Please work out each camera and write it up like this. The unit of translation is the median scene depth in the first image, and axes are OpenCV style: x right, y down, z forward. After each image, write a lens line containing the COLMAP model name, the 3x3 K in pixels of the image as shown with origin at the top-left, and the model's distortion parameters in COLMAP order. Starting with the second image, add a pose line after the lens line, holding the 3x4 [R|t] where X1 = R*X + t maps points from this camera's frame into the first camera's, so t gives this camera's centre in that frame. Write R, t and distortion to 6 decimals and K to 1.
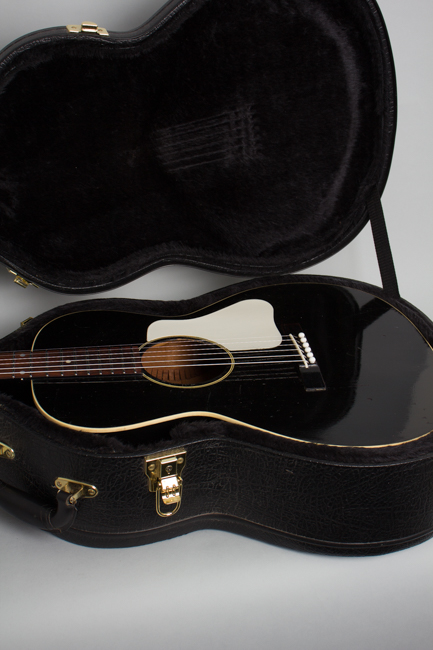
lens RADIAL K [[1052.6, 0, 216.7], [0, 1052.6, 335.2], [0, 0, 1]] dist [0.080632, 0.097280]
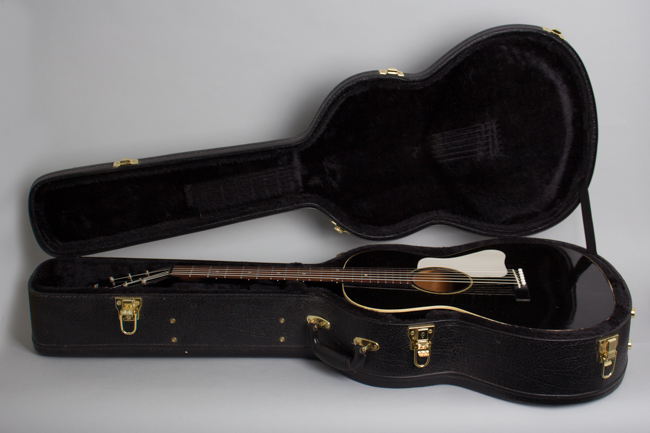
lens RADIAL K [[1052.6, 0, 325.0], [0, 1052.6, 216.5], [0, 0, 1]] dist [0.080632, 0.097280]
pose [[0.981979, 0.044495, -0.183678, 0.077464], [-0.068148, 0.989871, -0.124546, 0.126271], [0.176276, 0.134819, 0.975064, -0.512082]]
